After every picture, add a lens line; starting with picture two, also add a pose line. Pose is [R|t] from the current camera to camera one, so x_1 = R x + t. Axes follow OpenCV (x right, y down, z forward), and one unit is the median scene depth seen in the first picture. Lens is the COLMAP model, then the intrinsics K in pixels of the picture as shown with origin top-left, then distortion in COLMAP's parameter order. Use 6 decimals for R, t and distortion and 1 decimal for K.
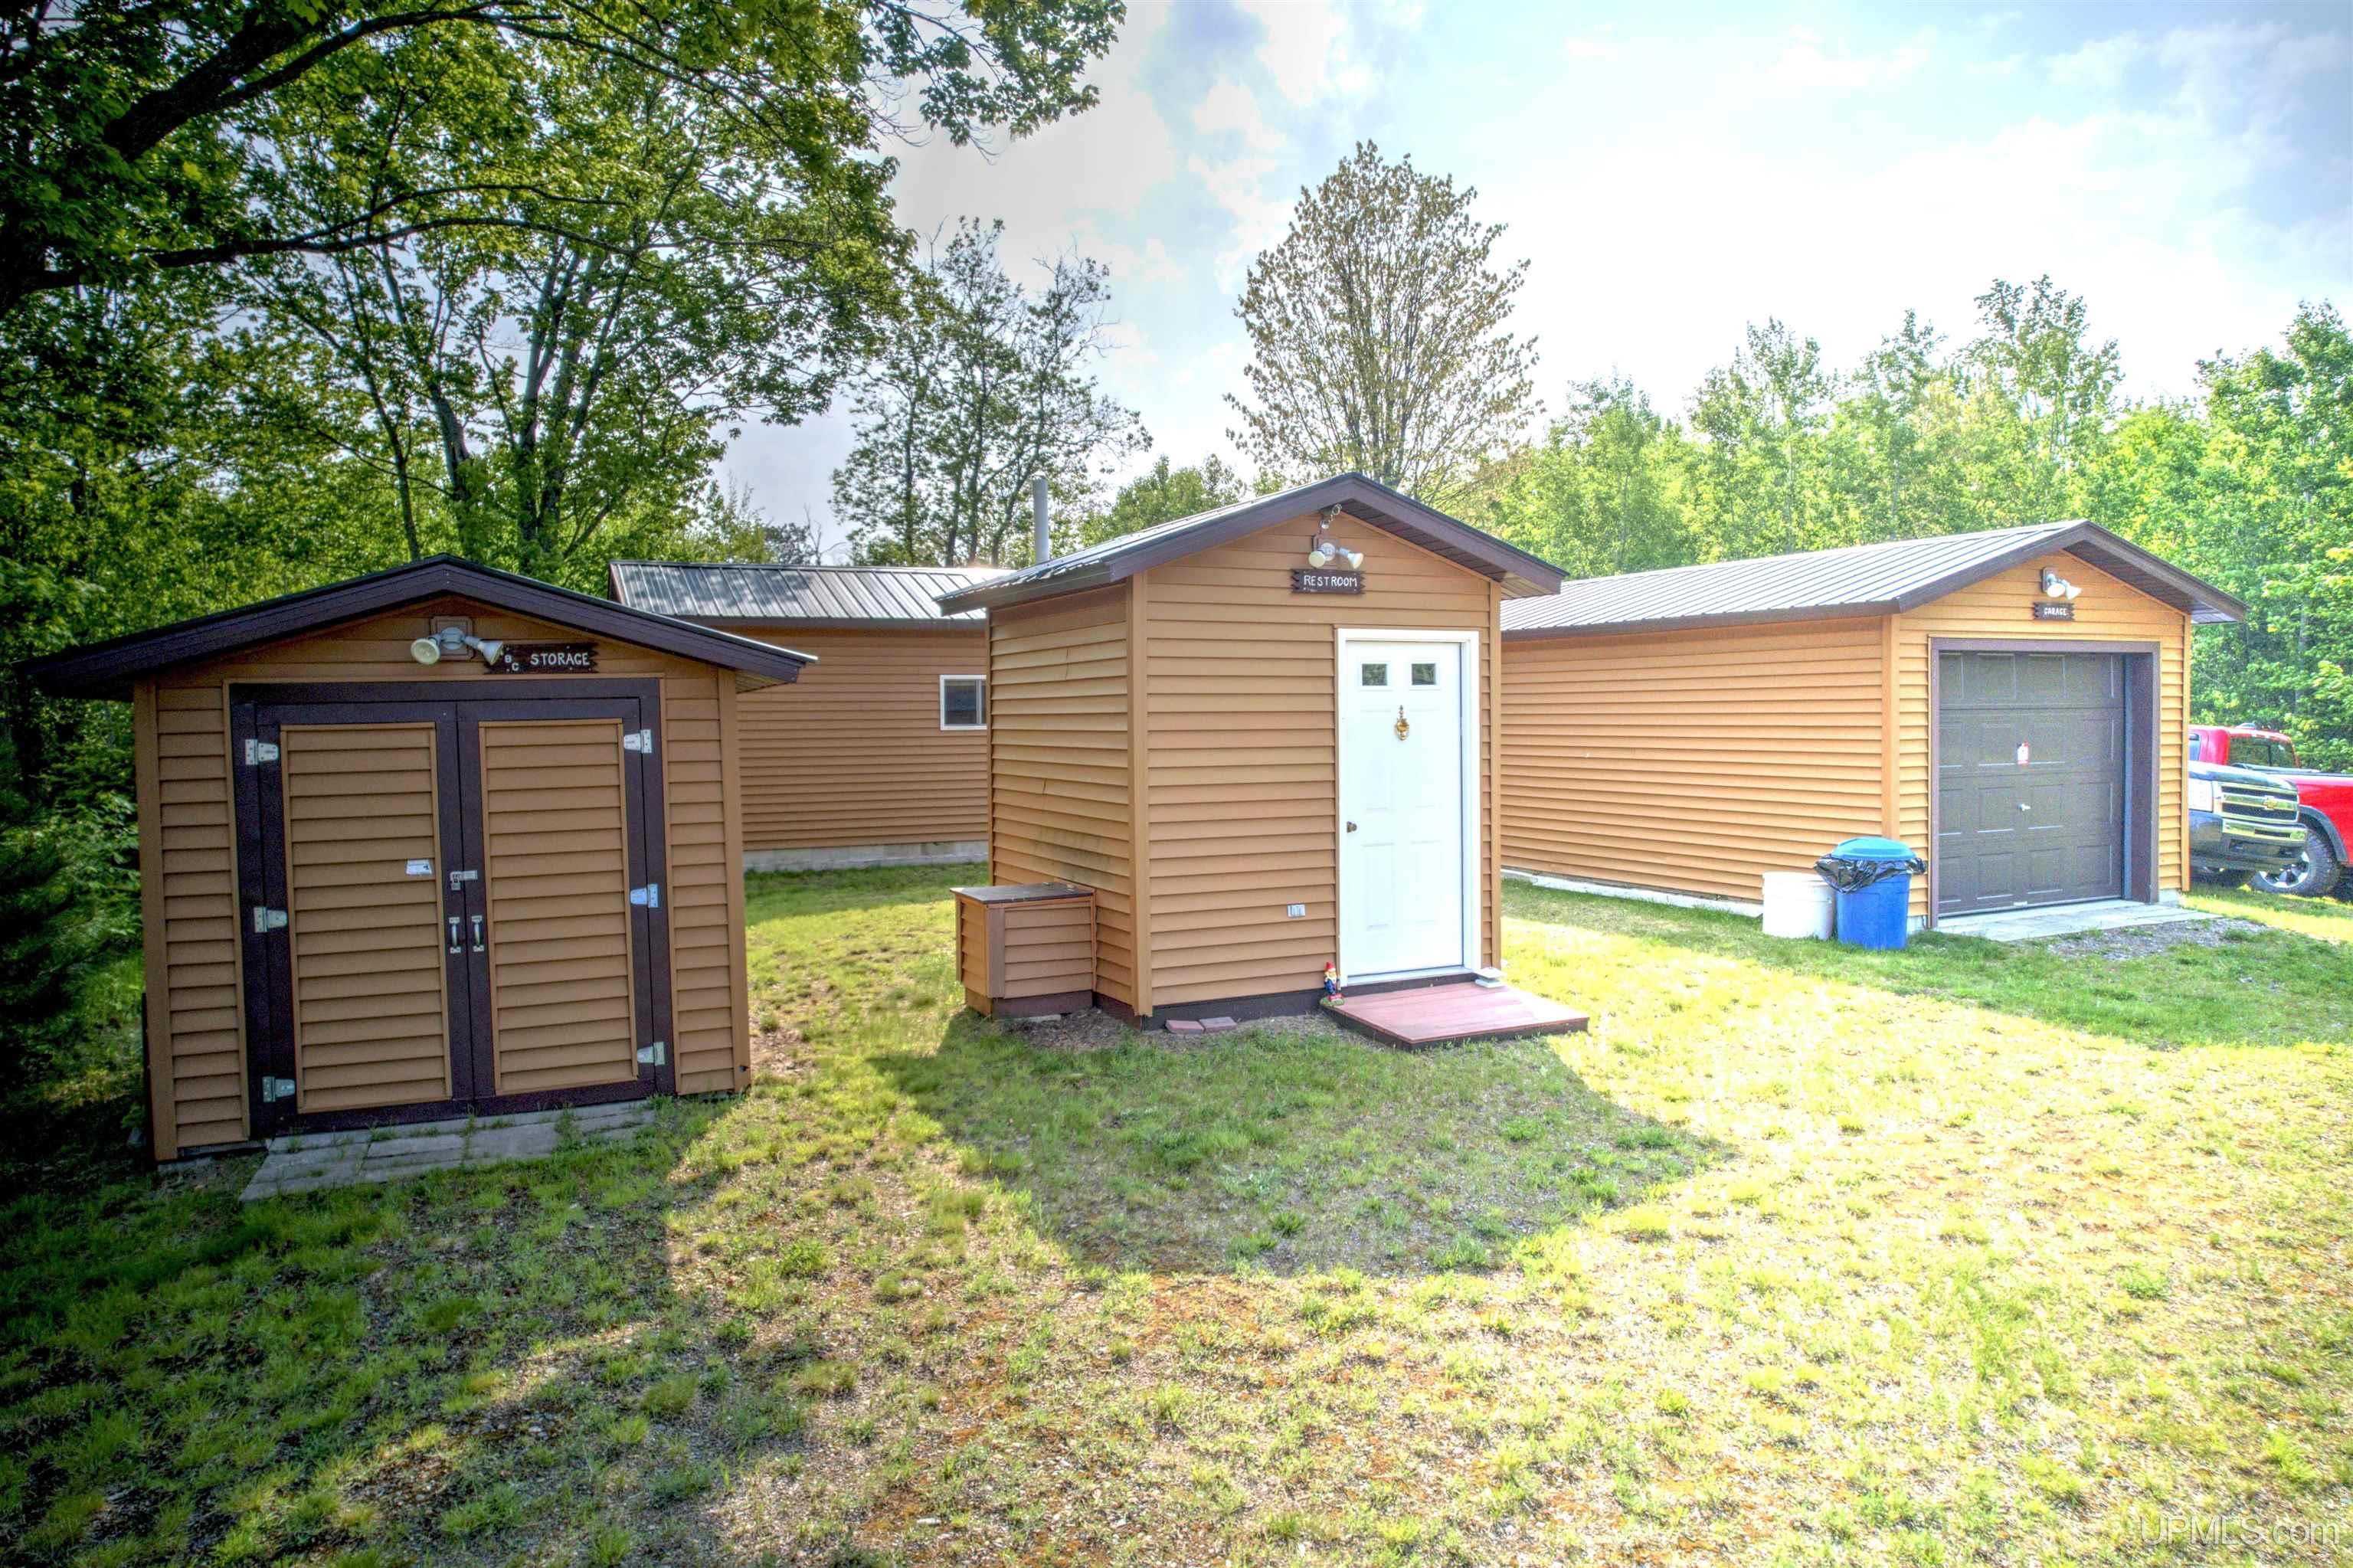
lens RADIAL K [[1507.6, 0, 1175.9], [0, 1507.6, 784.6], [0, 0, 1]] dist [-0.060143, 0.049816]
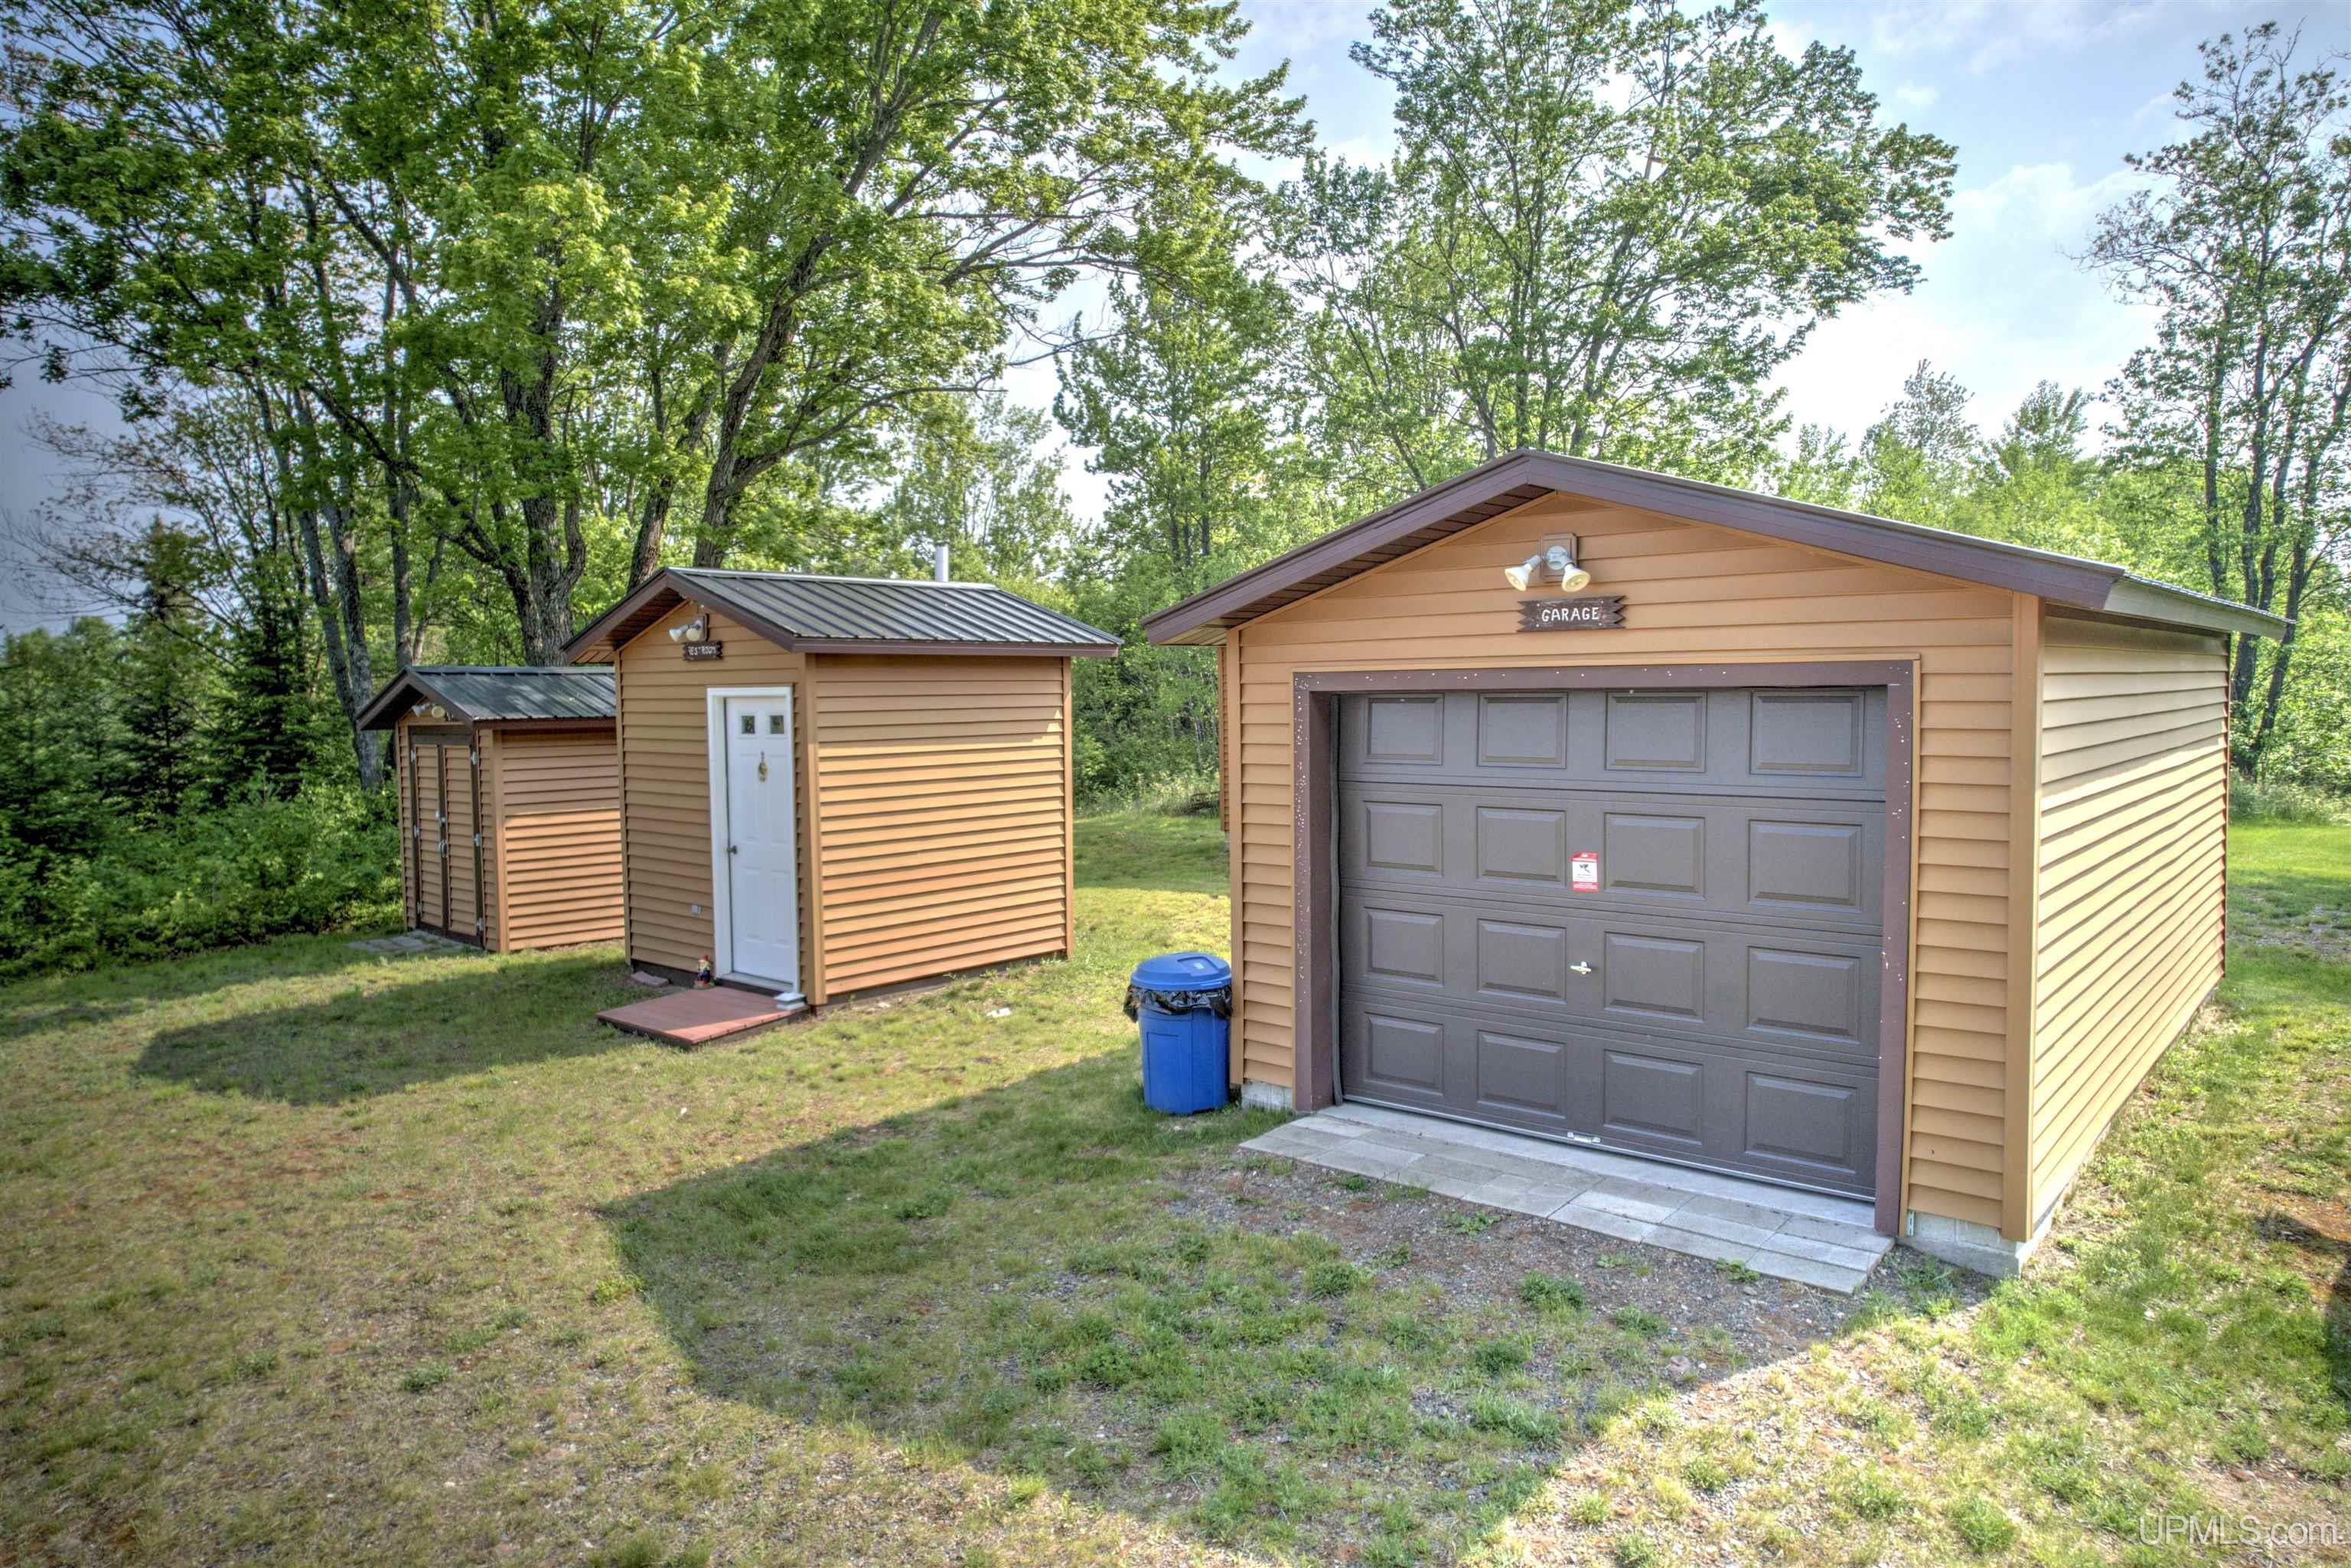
lens RADIAL K [[1506.3, 0, 1183.7], [0, 1506.3, 774.3], [0, 0, 1]] dist [-0.060143, 0.049816]
pose [[0.396774, 0.059757, -0.915969, 1.403847], [-0.033675, 0.998155, 0.050531, -0.108932], [0.917298, 0.010796, 0.398054, 0.874753]]
